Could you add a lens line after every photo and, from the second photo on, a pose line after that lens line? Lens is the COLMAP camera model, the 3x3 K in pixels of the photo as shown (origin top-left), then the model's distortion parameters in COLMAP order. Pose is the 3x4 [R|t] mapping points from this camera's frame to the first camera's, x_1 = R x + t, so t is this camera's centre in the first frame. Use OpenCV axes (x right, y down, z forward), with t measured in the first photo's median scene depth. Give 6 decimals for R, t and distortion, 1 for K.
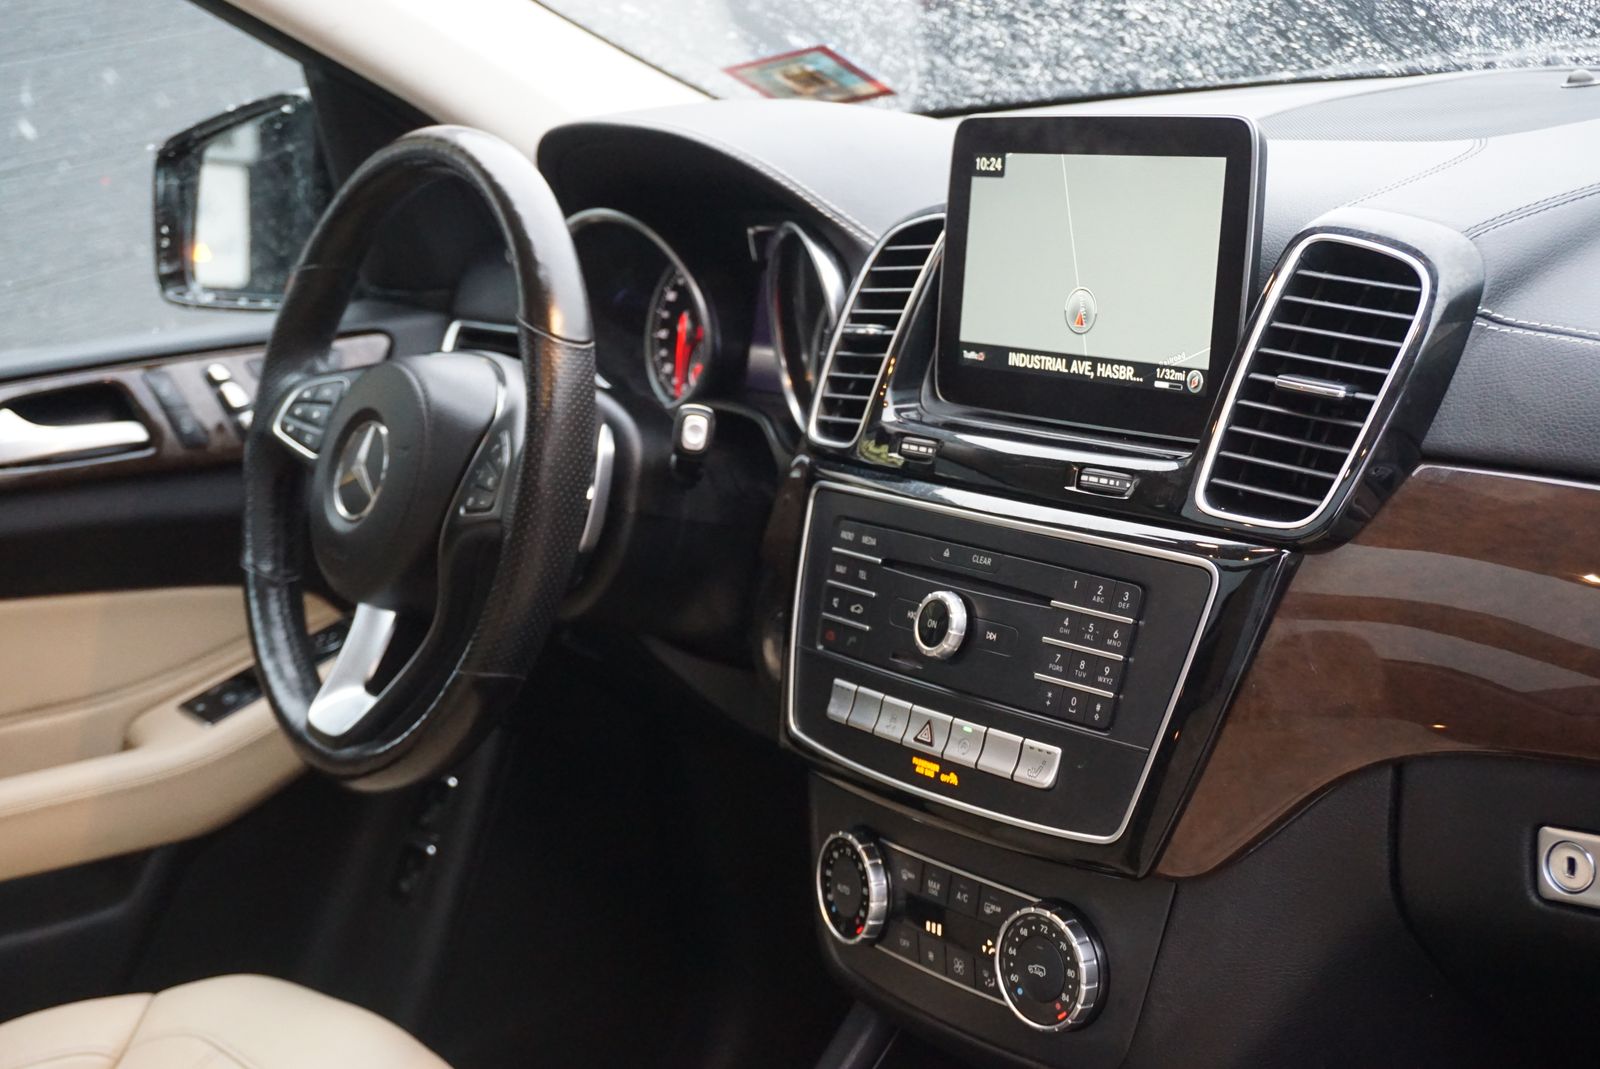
lens RADIAL K [[2471.4, 0, 801.9], [0, 2471.4, 539.1], [0, 0, 1]] dist [0.017265, 0.000000]
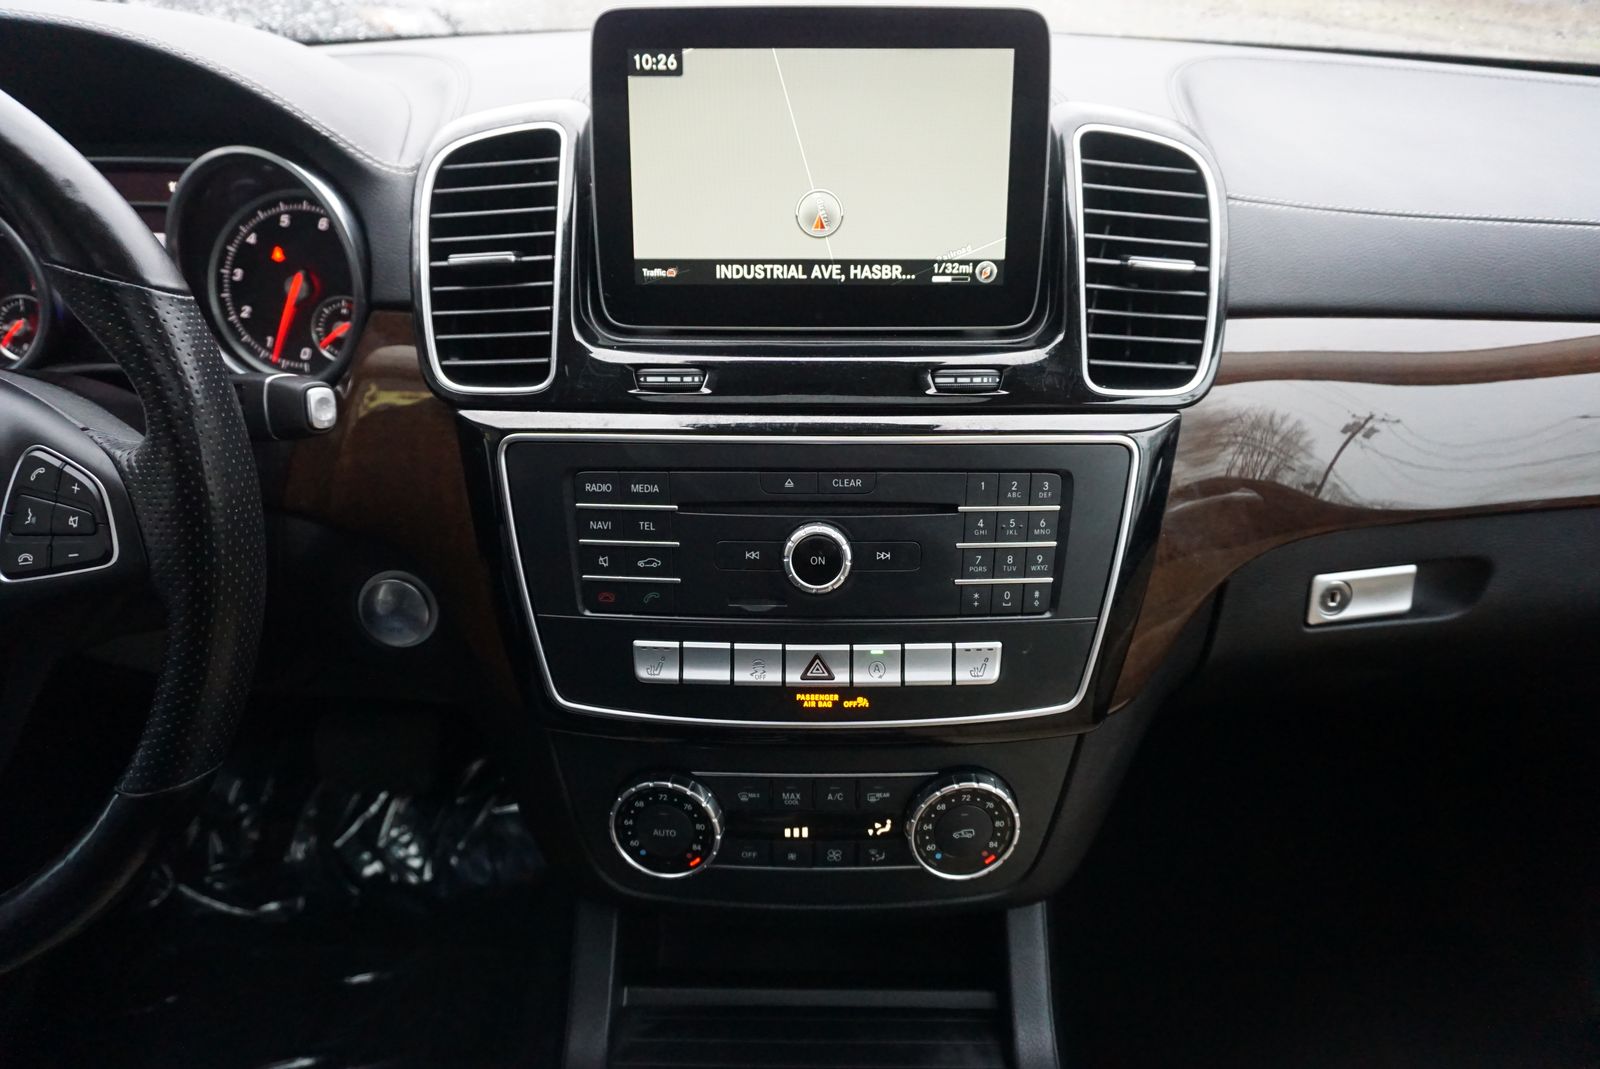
lens RADIAL K [[1061.6, 0, 792.9], [0, 1061.6, 521.0], [0, 0, 1]] dist [-0.041736, 0.009794]
pose [[0.585143, -0.281240, 0.760600, -0.257373], [0.136198, 0.958695, 0.249708, -0.083004], [-0.799411, -0.042523, 0.599278, 0.758733]]
